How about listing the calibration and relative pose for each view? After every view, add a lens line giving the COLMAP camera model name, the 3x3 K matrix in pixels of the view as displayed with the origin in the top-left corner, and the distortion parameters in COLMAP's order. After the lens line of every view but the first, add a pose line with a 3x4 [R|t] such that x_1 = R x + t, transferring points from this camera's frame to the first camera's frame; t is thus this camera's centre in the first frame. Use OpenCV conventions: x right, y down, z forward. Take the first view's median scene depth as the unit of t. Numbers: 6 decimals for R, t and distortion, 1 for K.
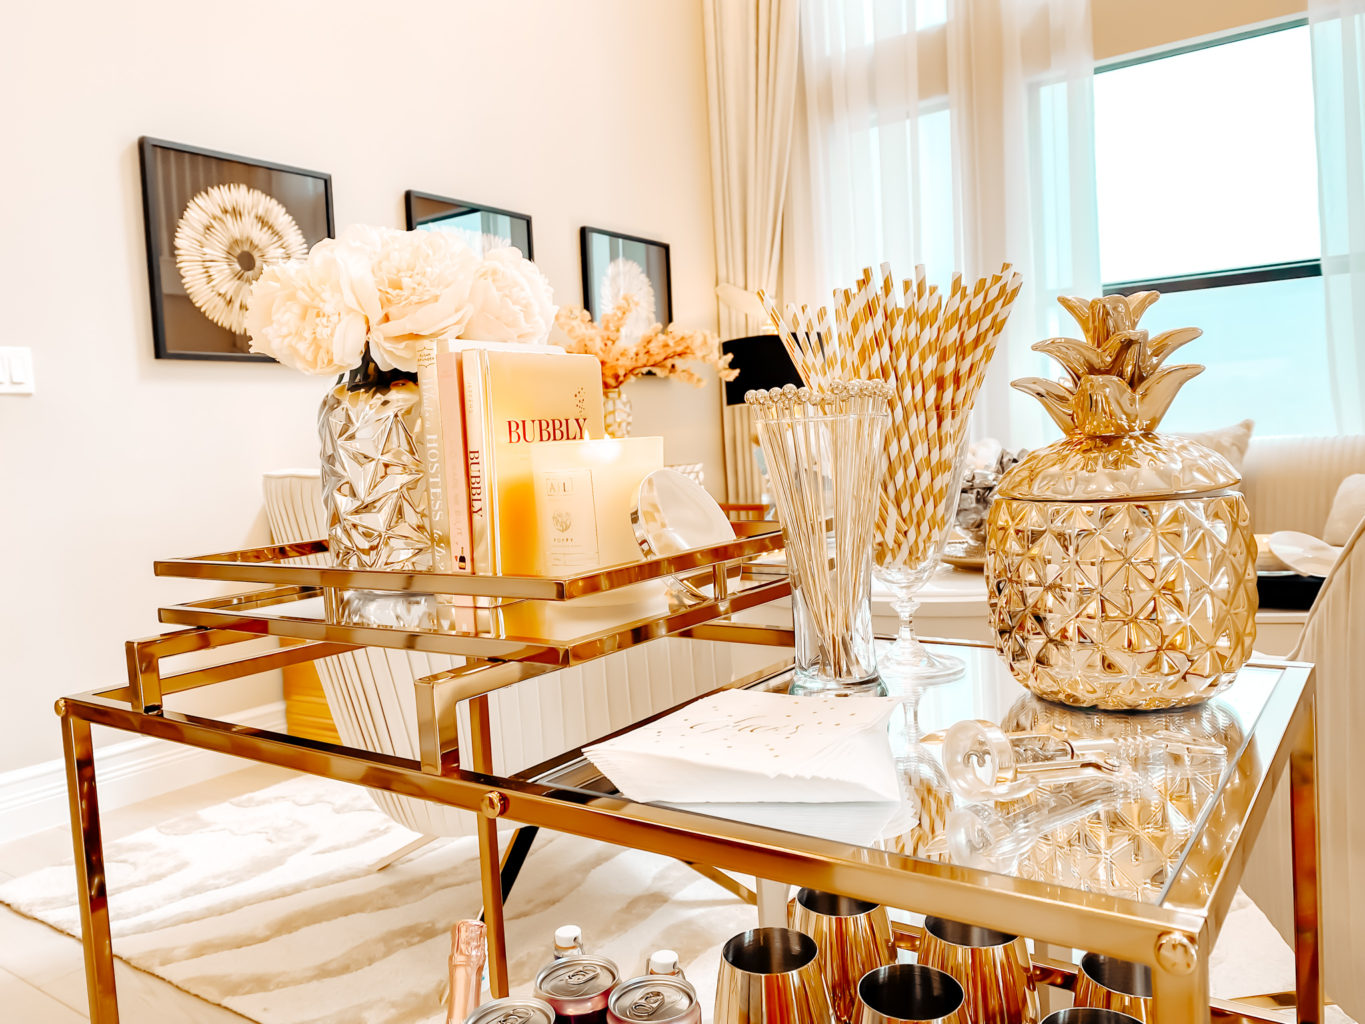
lens RADIAL K [[1047.9, 0, 682.5], [0, 1047.9, 512.0], [0, 0, 1]] dist [0.023799, -0.000343]
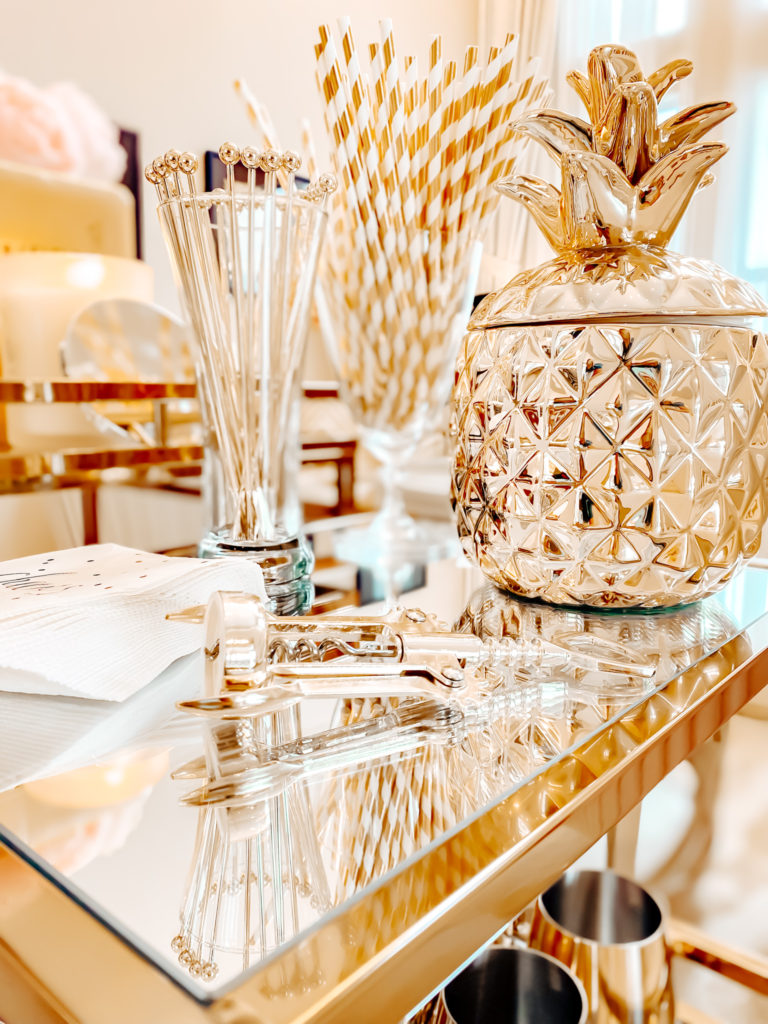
lens RADIAL K [[786.1, 0, 384.0], [0, 786.1, 512.0], [0, 0, 1]] dist [0.023799, -0.000343]
pose [[0.991934, 0.071893, -0.104395, 0.314692], [-0.063241, 0.994461, 0.083950, 0.076961], [0.109852, -0.076670, 0.990986, 0.400494]]
